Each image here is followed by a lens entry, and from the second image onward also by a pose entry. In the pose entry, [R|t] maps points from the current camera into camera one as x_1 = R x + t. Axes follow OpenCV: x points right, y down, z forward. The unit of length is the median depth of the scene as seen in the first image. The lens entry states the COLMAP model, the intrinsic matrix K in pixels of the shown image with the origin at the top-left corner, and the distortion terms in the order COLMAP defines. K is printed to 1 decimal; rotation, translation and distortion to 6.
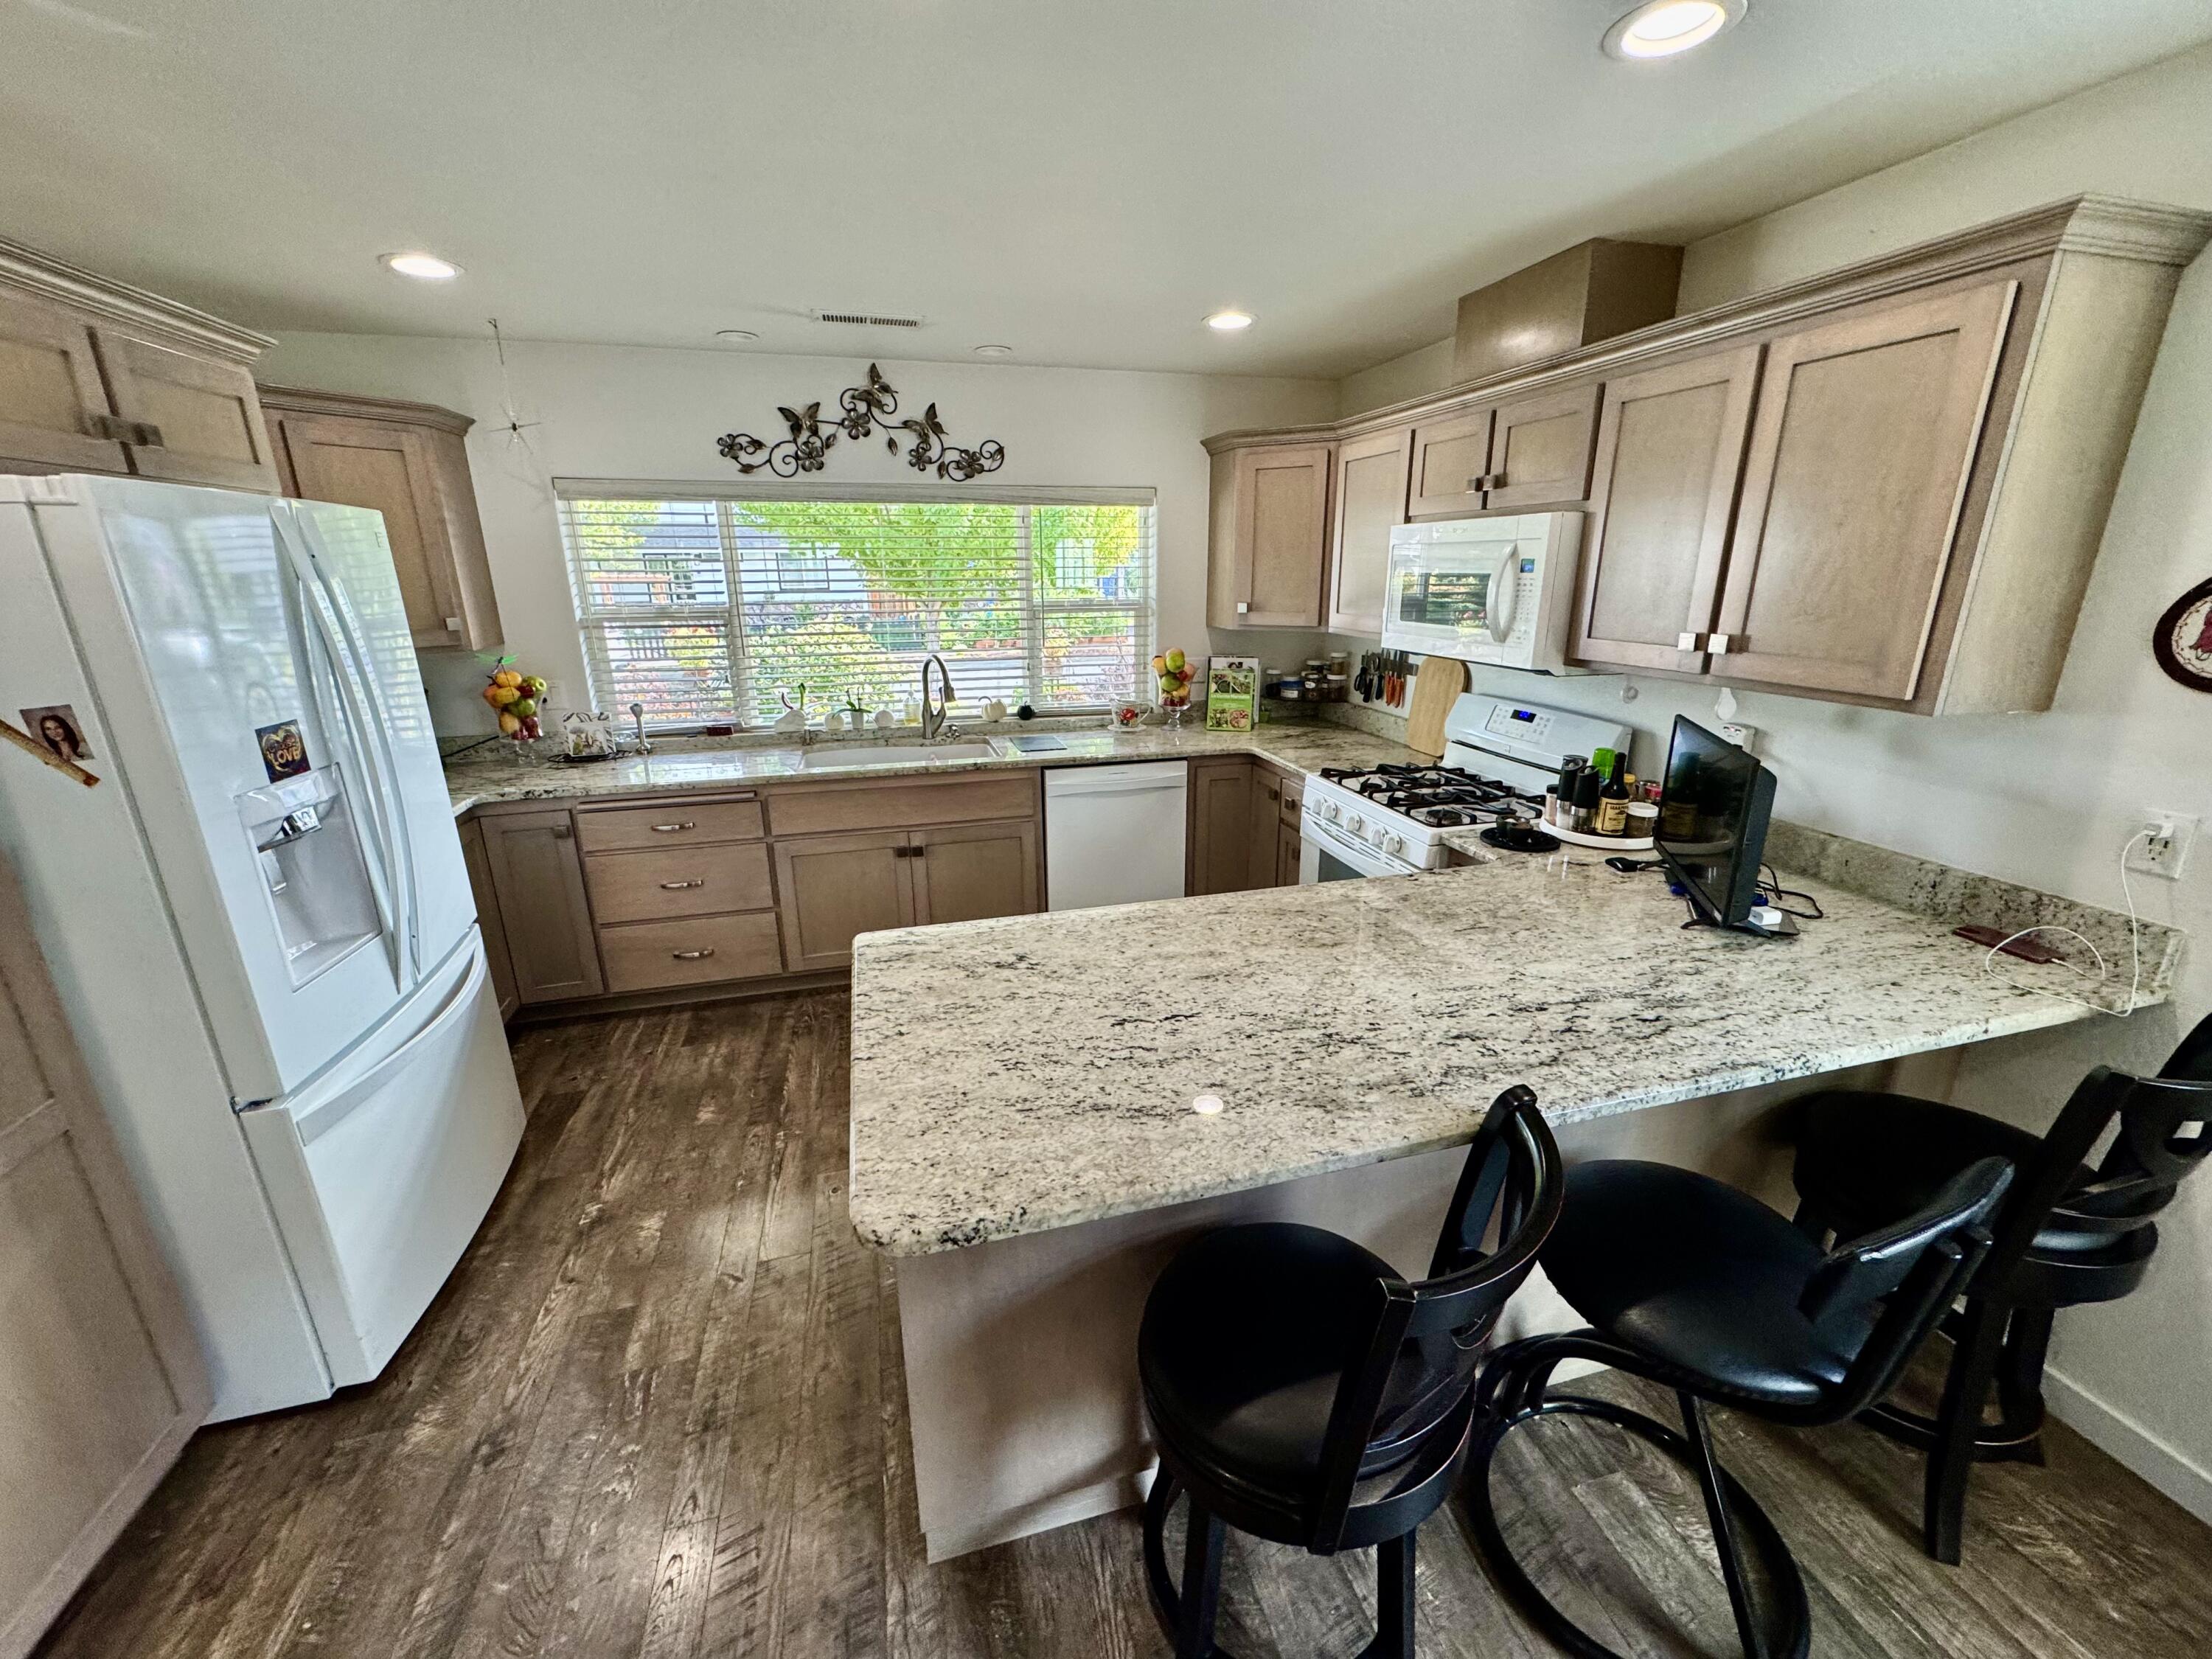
lens RADIAL K [[883.1, 0, 1110.6], [0, 883.1, 831.7], [0, 0, 1]] dist [-0.000236, -0.000073]
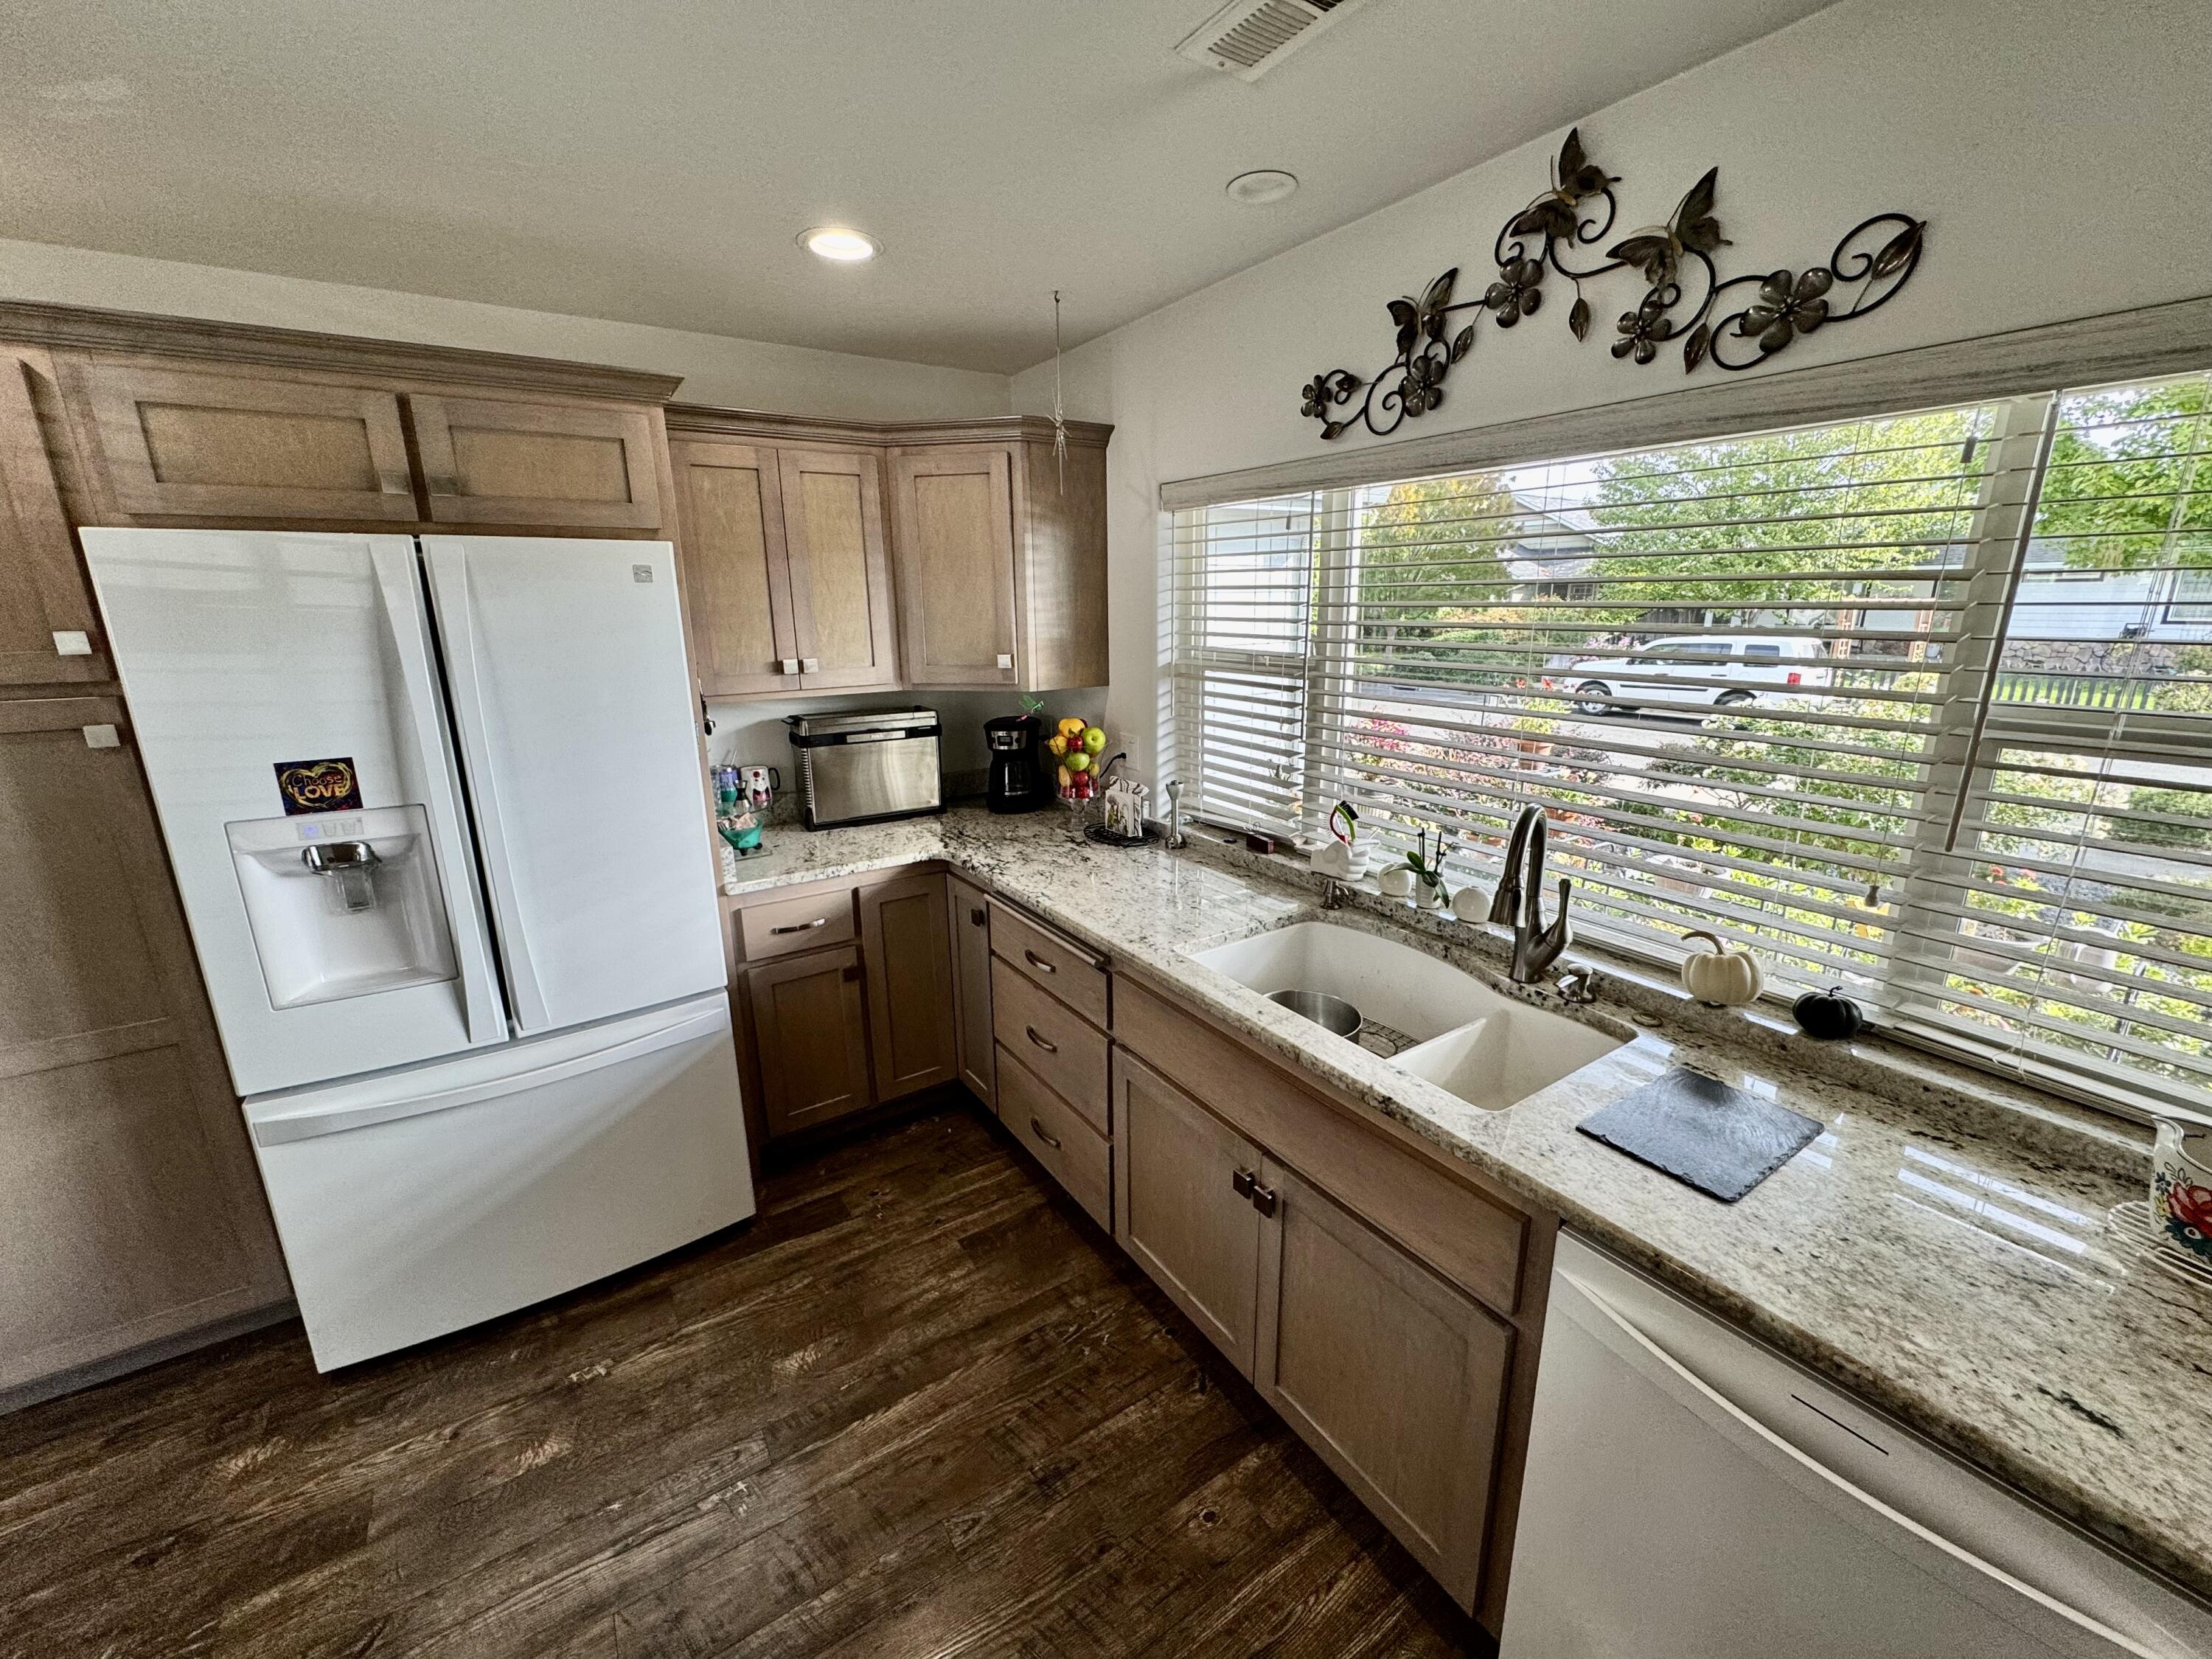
lens RADIAL K [[883.1, 0, 1106.7], [0, 883.1, 822.2], [0, 0, 1]] dist [-0.000236, -0.000073]
pose [[0.308497, 0.239821, -0.920498, 0.135195], [-0.268832, 0.950228, 0.157470, -0.215413], [0.912447, 0.198880, 0.357614, 0.699265]]
